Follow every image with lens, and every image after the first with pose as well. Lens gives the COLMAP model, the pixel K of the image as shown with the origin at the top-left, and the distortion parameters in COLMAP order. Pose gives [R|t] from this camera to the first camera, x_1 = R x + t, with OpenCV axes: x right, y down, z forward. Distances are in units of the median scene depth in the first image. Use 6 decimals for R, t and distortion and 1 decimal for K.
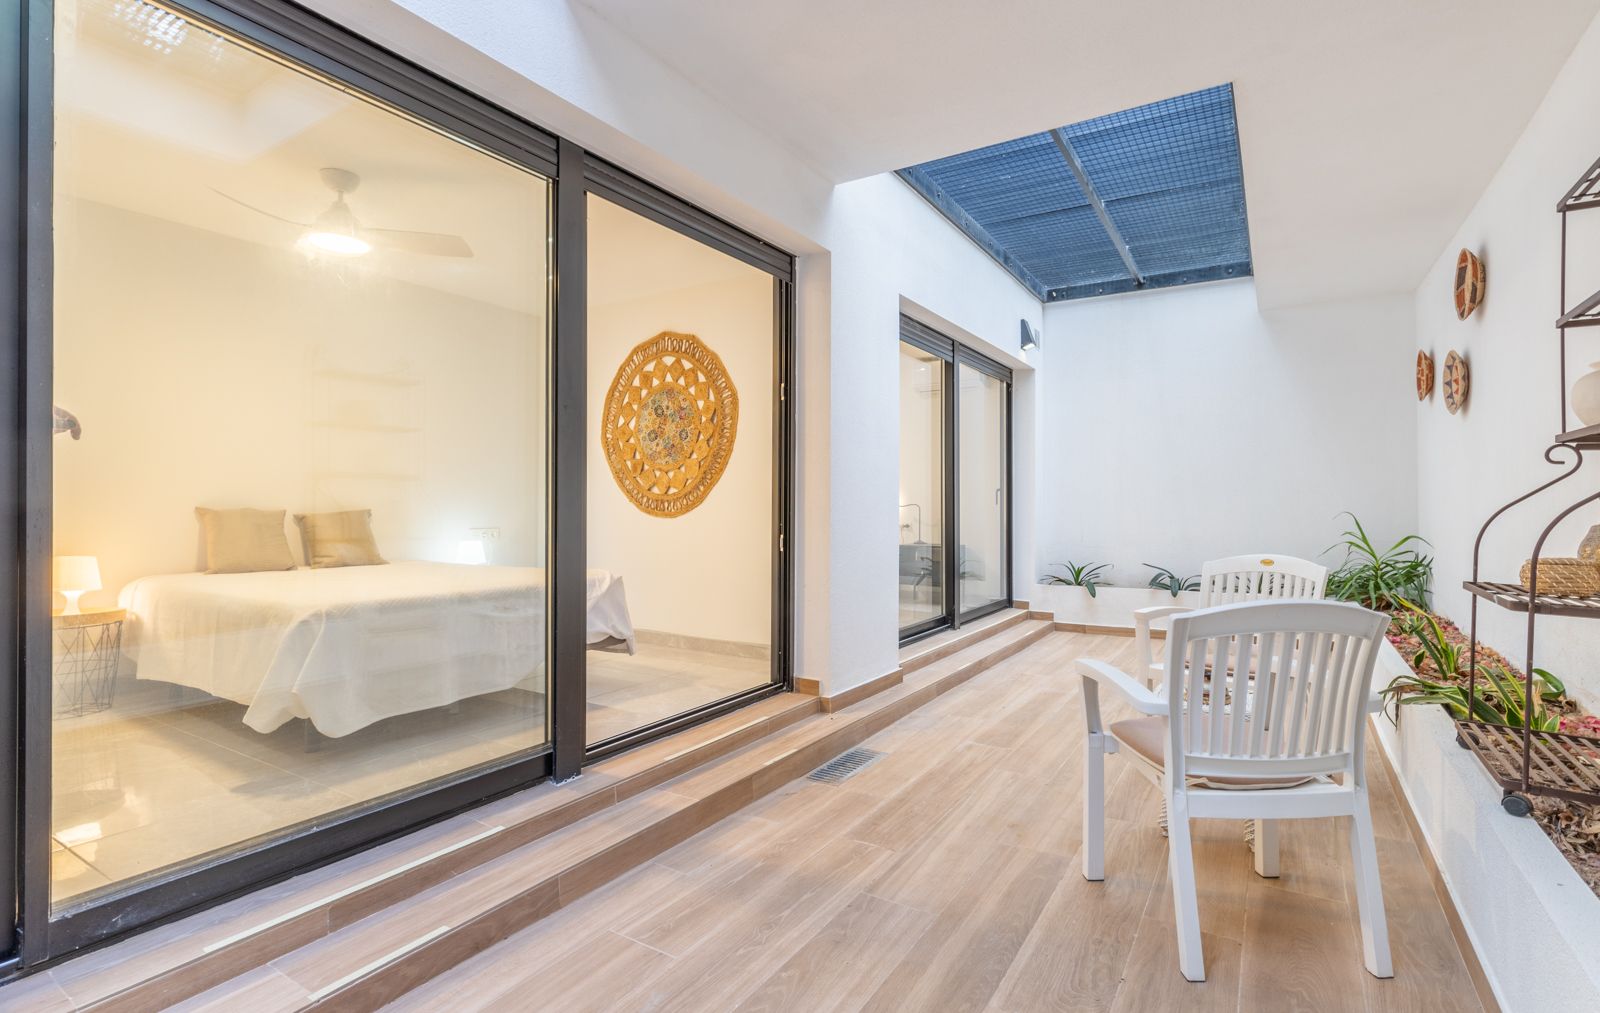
lens RADIAL K [[742.7, 0, 808.4], [0, 742.7, 512.6], [0, 0, 1]] dist [0.000460, -0.000142]
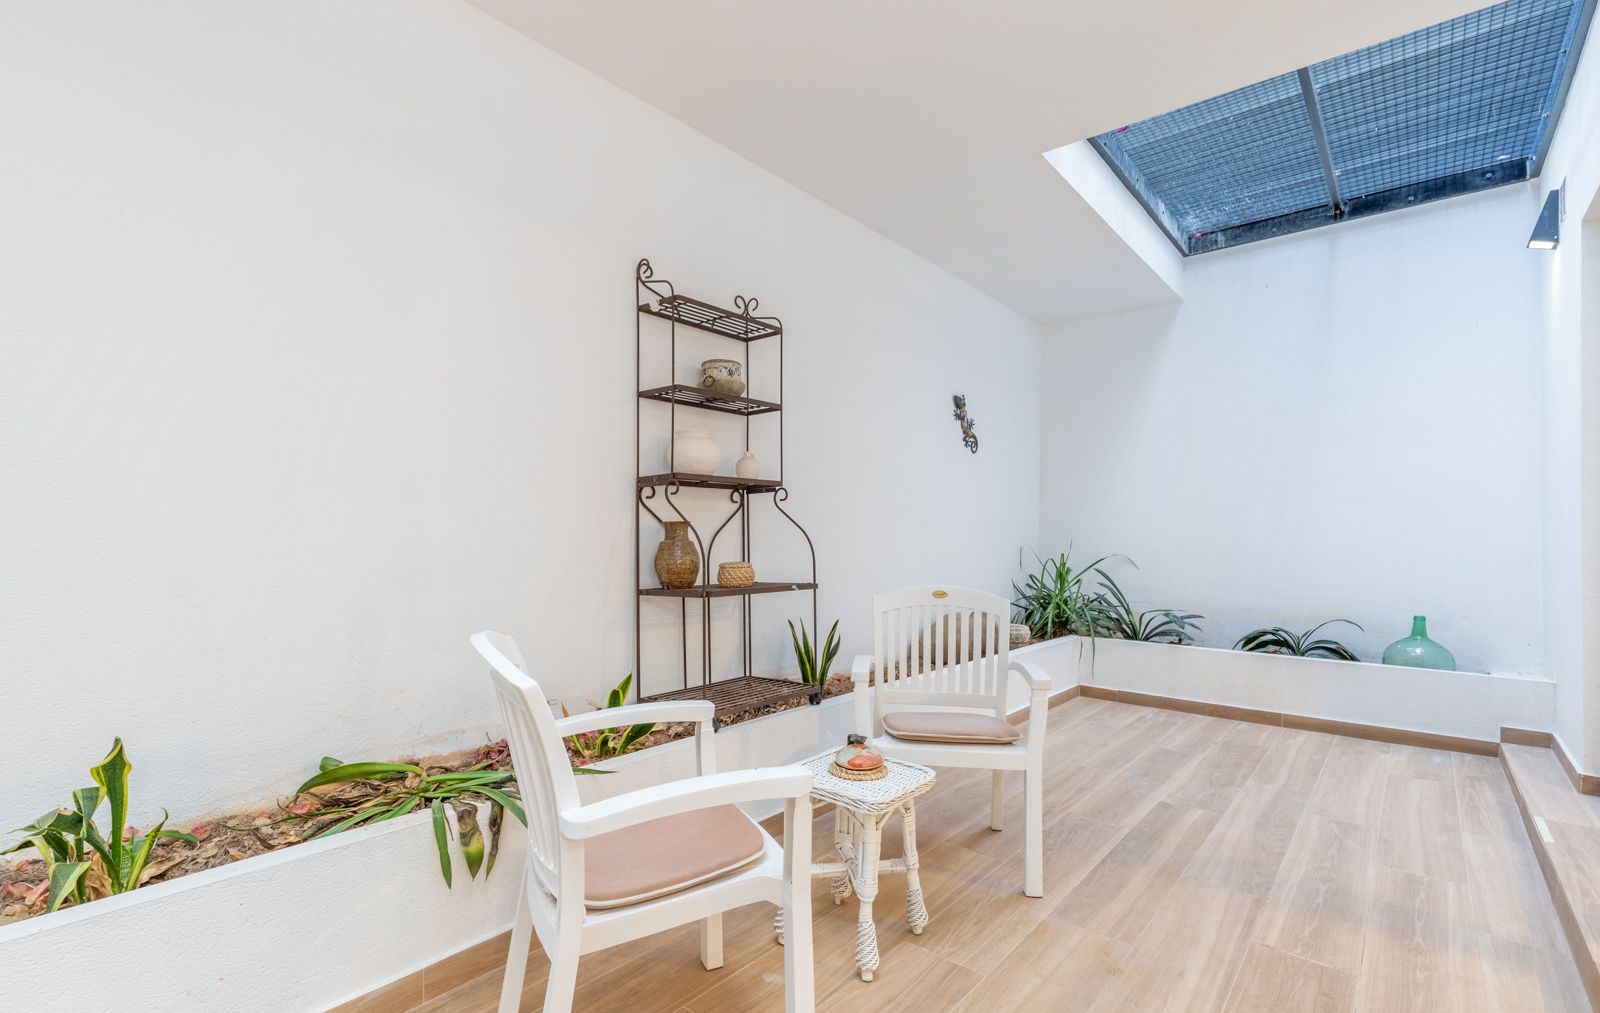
lens RADIAL K [[742.7, 0, 808.4], [0, 742.7, 512.6], [0, 0, 1]] dist [0.000460, -0.000142]
pose [[-0.992437, 0.001837, 0.122744, 0.597475], [-0.001128, 0.999709, -0.024080, -0.006480], [-0.122753, -0.024037, -0.992146, 2.186048]]
